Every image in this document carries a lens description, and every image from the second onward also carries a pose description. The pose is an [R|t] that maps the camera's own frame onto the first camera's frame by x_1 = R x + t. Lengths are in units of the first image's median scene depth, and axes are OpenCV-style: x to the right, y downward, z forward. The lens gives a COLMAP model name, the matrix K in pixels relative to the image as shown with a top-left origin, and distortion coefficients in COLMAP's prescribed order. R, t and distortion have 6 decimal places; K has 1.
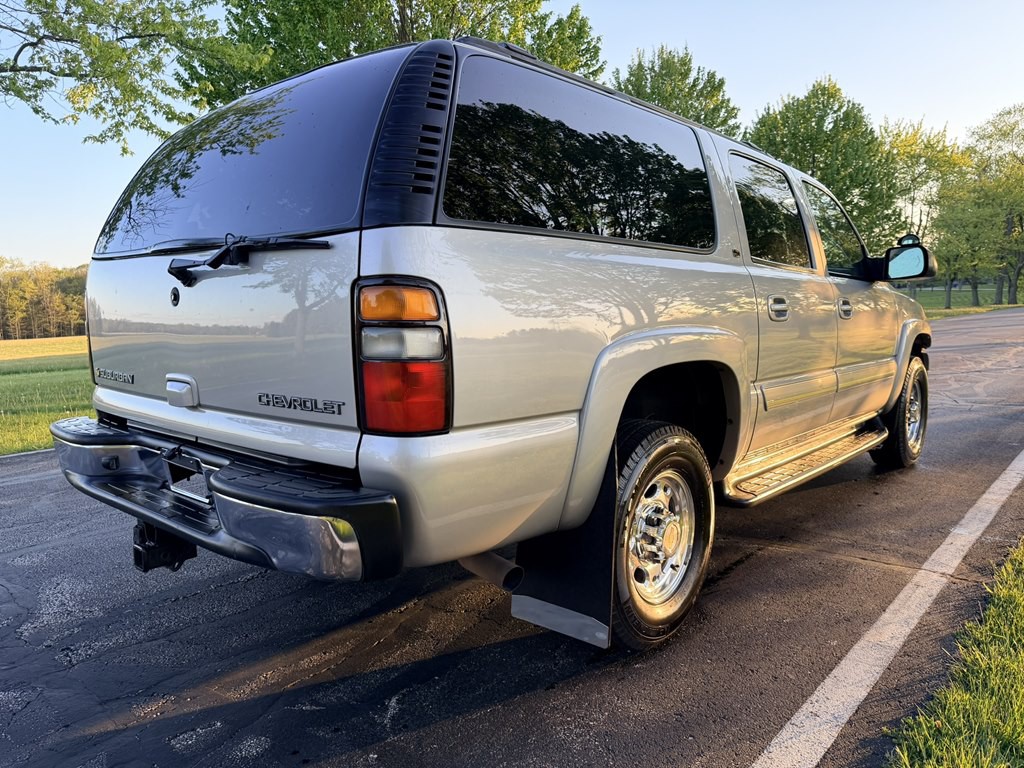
lens RADIAL K [[728.5, 0, 510.6], [0, 728.5, 381.8], [0, 0, 1]] dist [0.004472, -0.008324]
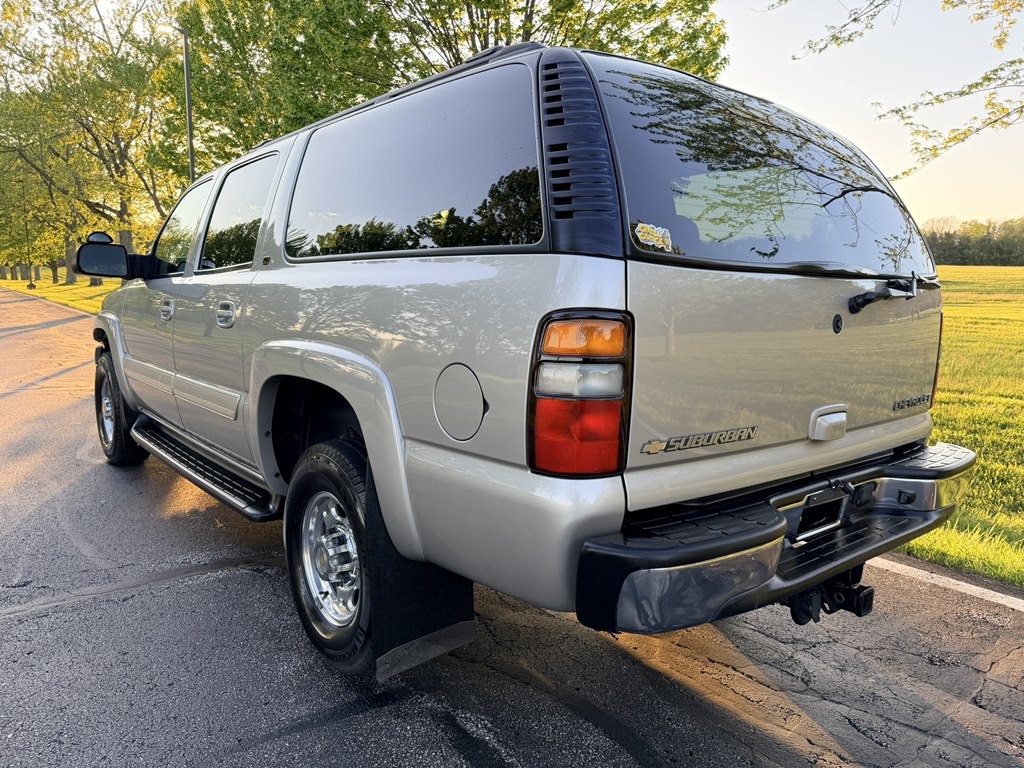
lens RADIAL K [[741.1, 0, 508.6], [0, 741.1, 380.9], [0, 0, 1]] dist [0.009922, -0.002521]
pose [[0.182153, -0.111701, 0.976905, -0.296440], [0.086132, 0.991520, 0.097313, -0.034678], [-0.979490, 0.066417, 0.190230, 0.247931]]
